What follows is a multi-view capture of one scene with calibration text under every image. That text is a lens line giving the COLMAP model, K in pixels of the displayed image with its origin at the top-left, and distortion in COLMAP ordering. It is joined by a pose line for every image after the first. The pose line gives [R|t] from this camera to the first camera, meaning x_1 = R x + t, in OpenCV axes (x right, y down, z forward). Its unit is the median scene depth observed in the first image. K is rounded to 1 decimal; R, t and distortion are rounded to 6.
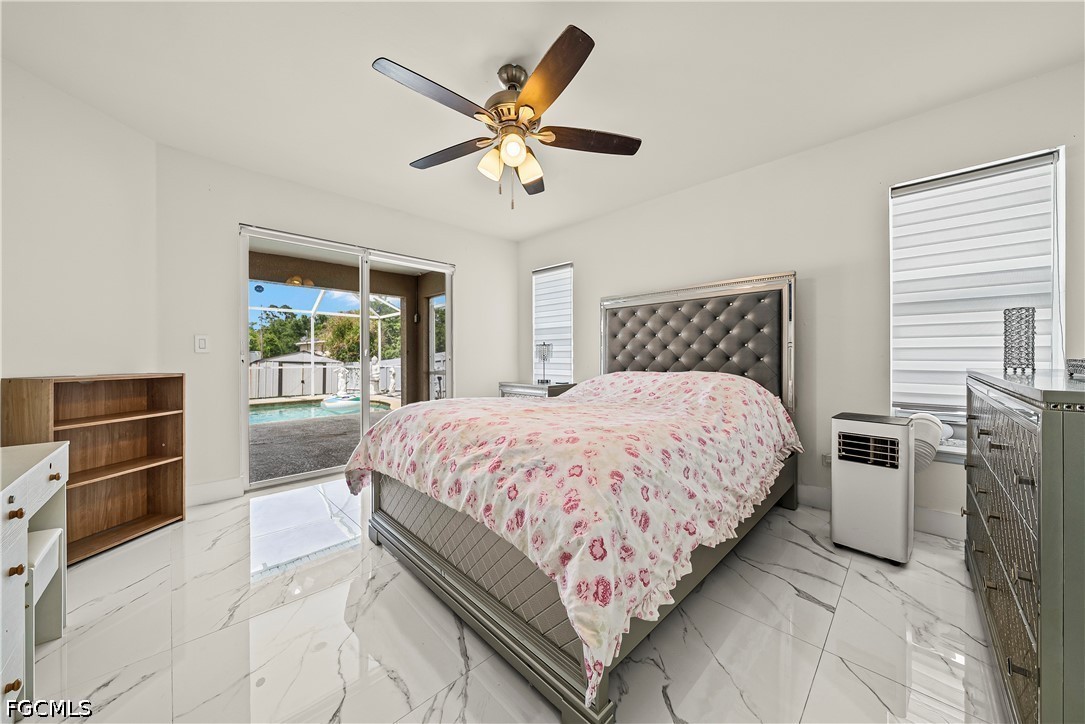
lens RADIAL K [[372.3, 0, 549.7], [0, 372.3, 363.5], [0, 0, 1]] dist [-0.004261, -0.000409]
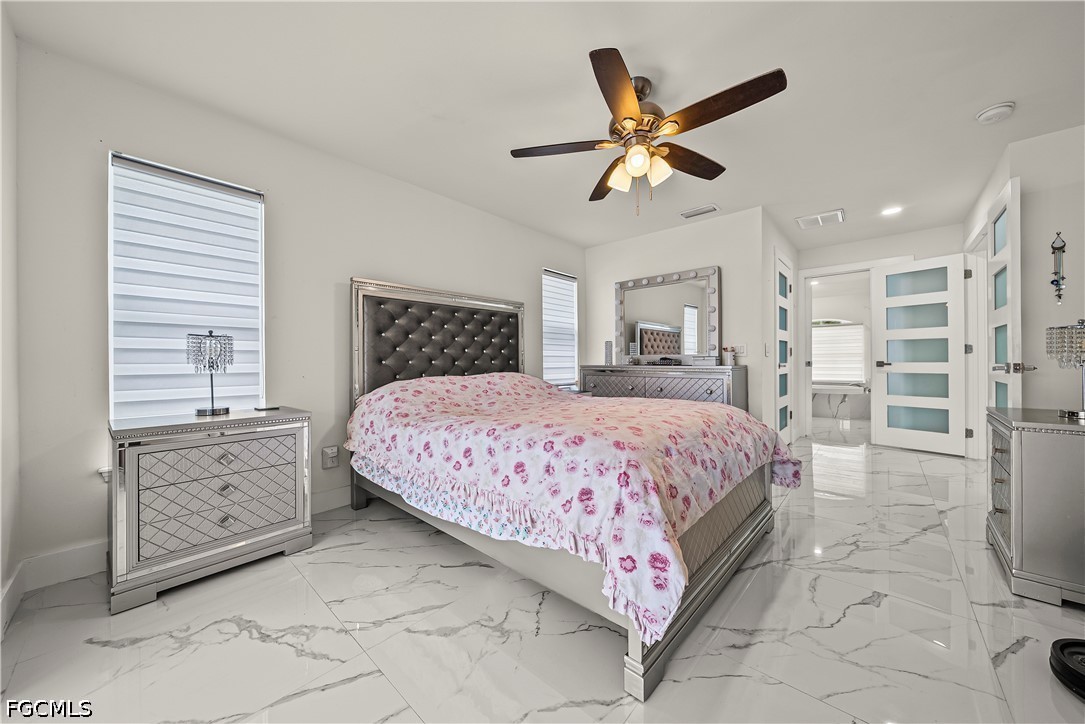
lens RADIAL K [[372.3, 0, 549.9], [0, 372.3, 355.2], [0, 0, 1]] dist [-0.004261, -0.000409]
pose [[-0.053752, -0.005136, 0.998541, -0.621557], [-0.001851, 0.999986, 0.005044, -0.034795], [-0.998553, -0.001577, -0.053760, 0.709479]]
